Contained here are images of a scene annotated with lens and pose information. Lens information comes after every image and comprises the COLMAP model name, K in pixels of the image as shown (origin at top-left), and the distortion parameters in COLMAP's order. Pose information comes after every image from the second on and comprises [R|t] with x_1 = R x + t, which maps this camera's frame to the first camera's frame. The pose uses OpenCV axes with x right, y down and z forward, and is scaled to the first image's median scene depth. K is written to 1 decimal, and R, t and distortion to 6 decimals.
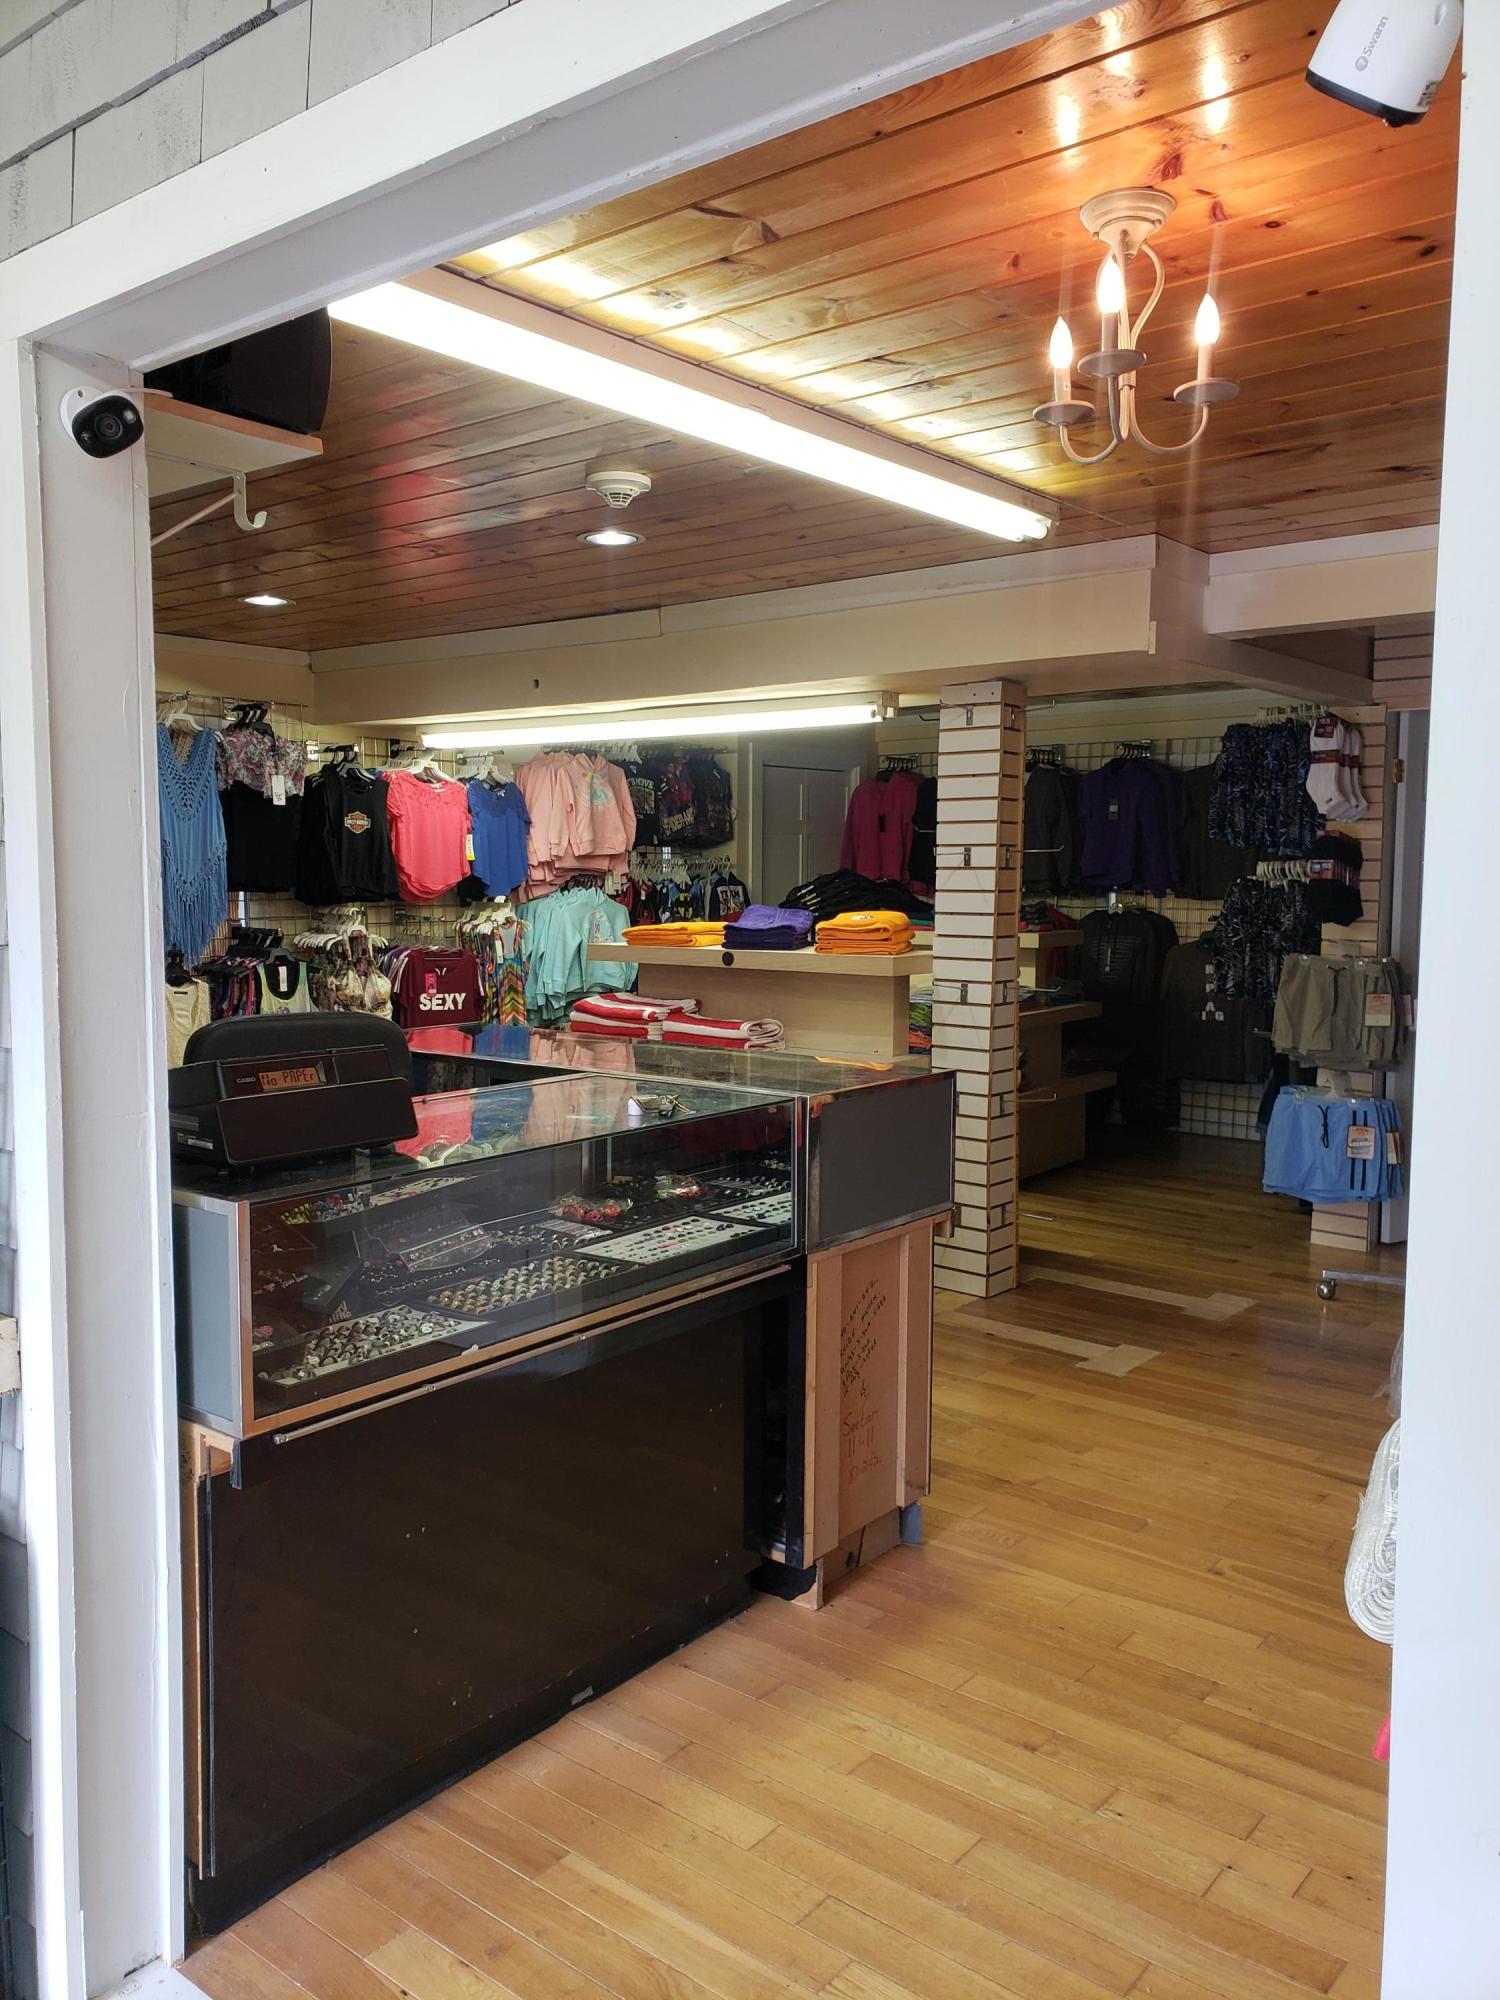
lens RADIAL K [[1510.7, 0, 682.1], [0, 1510.7, 1026.6], [0, 0, 1]] dist [0.007284, -0.001451]
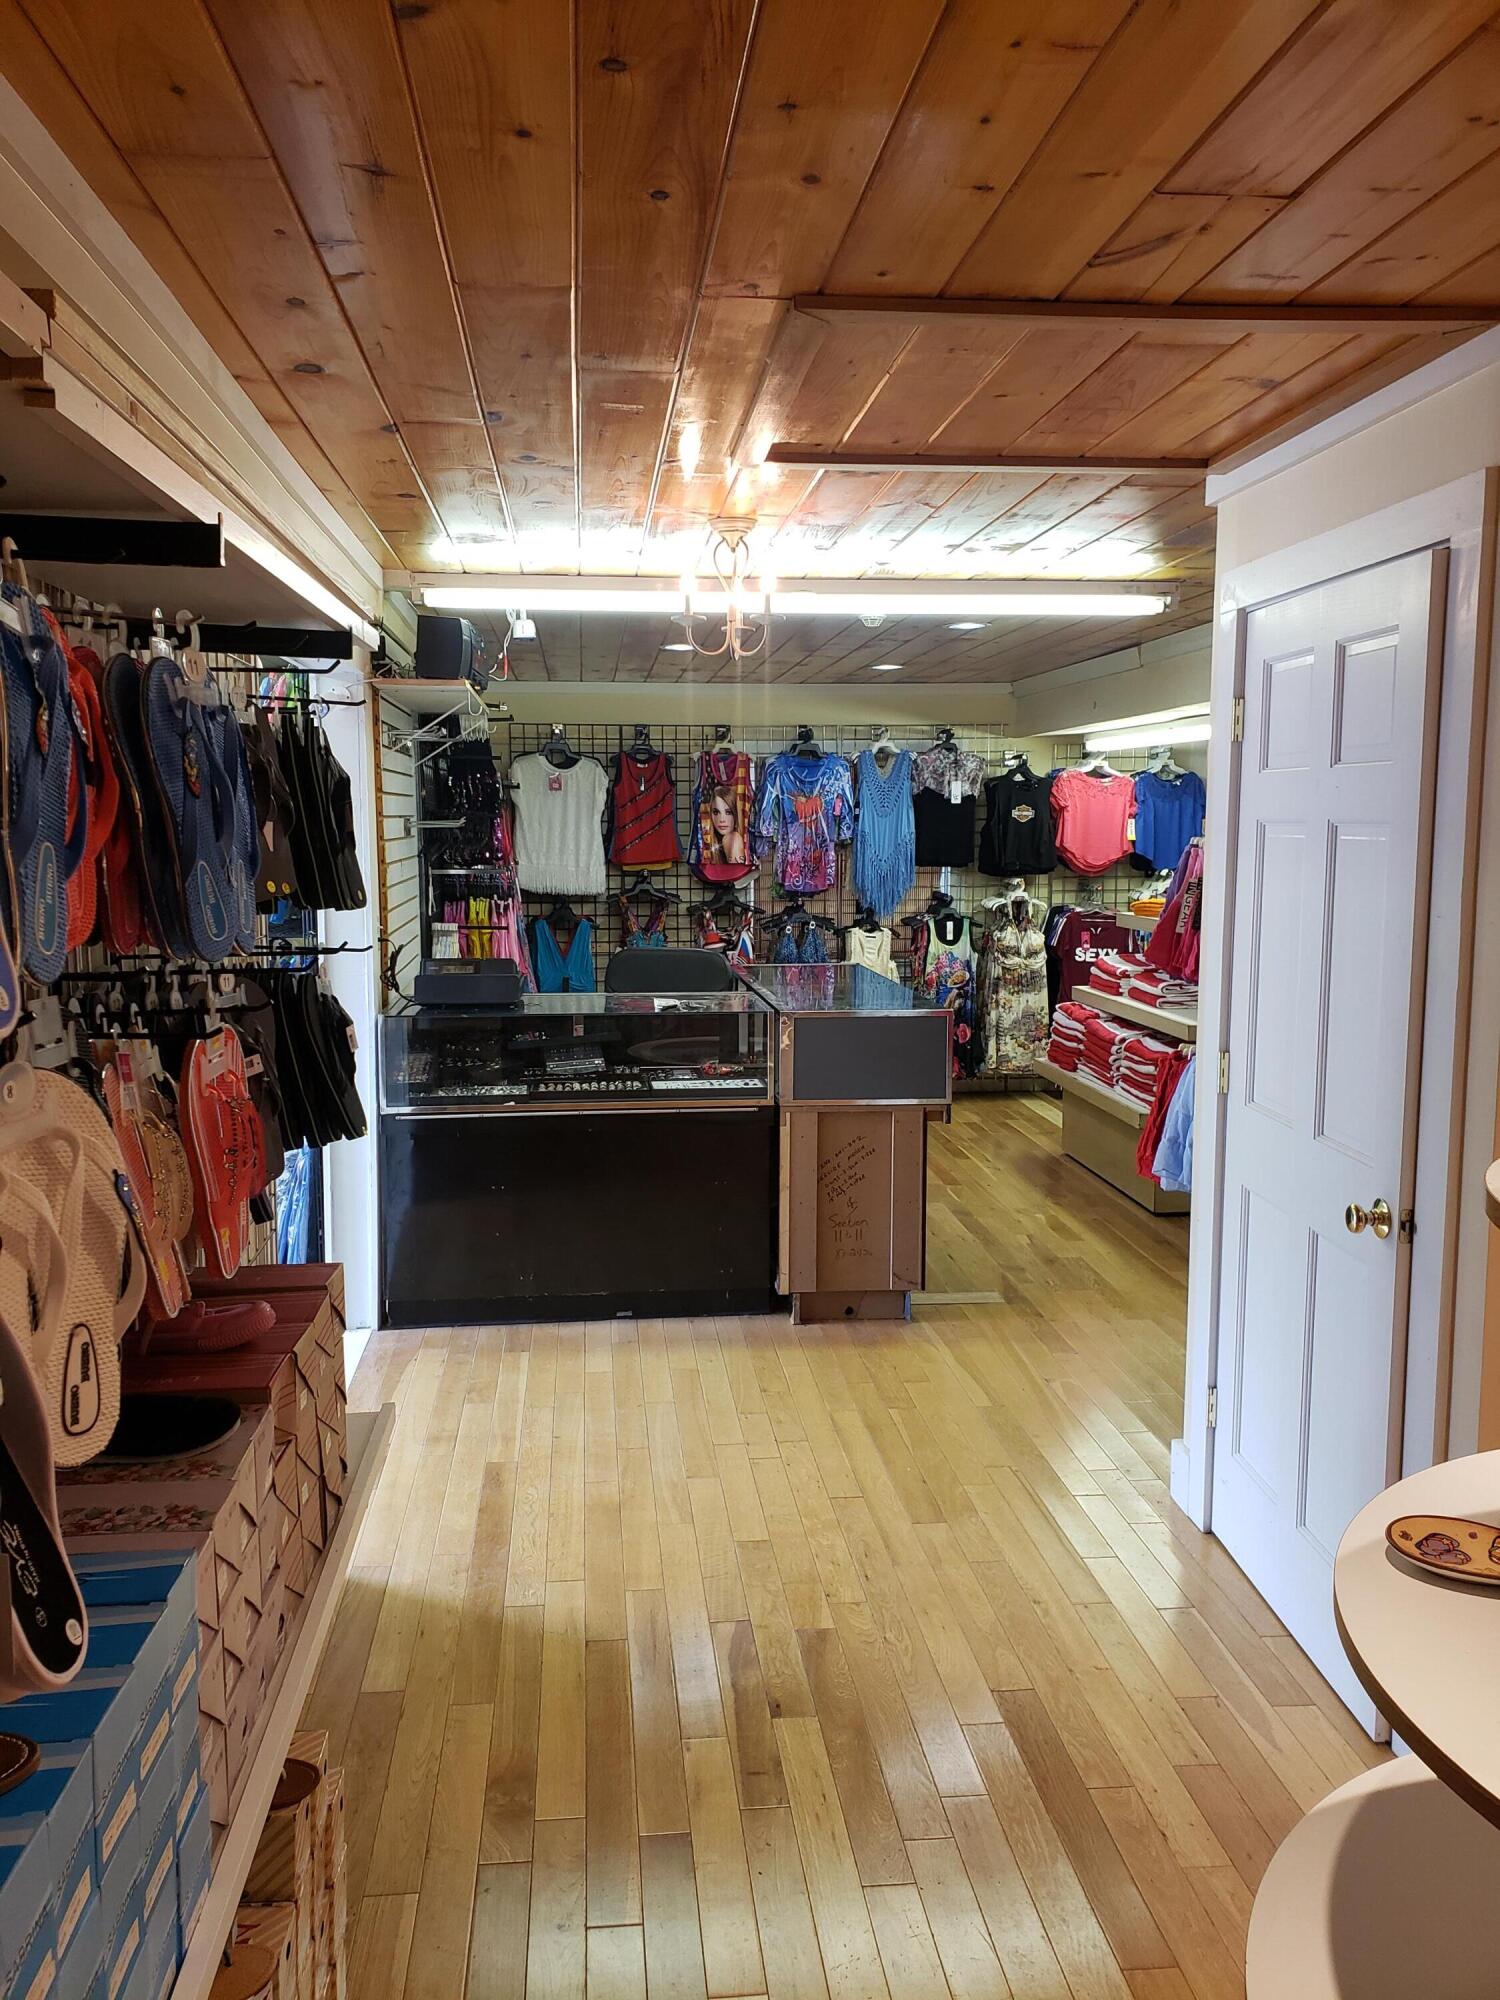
lens RADIAL K [[1530.5, 0, 750.0], [0, 1530.5, 1000.0], [0, 0, 1]] dist [0.110036, -0.157237]
pose [[0.704723, 0.075826, -0.705419, 0.581296], [-0.063696, 0.997019, 0.043538, -0.017597], [0.706618, 0.014250, 0.707452, -0.106698]]
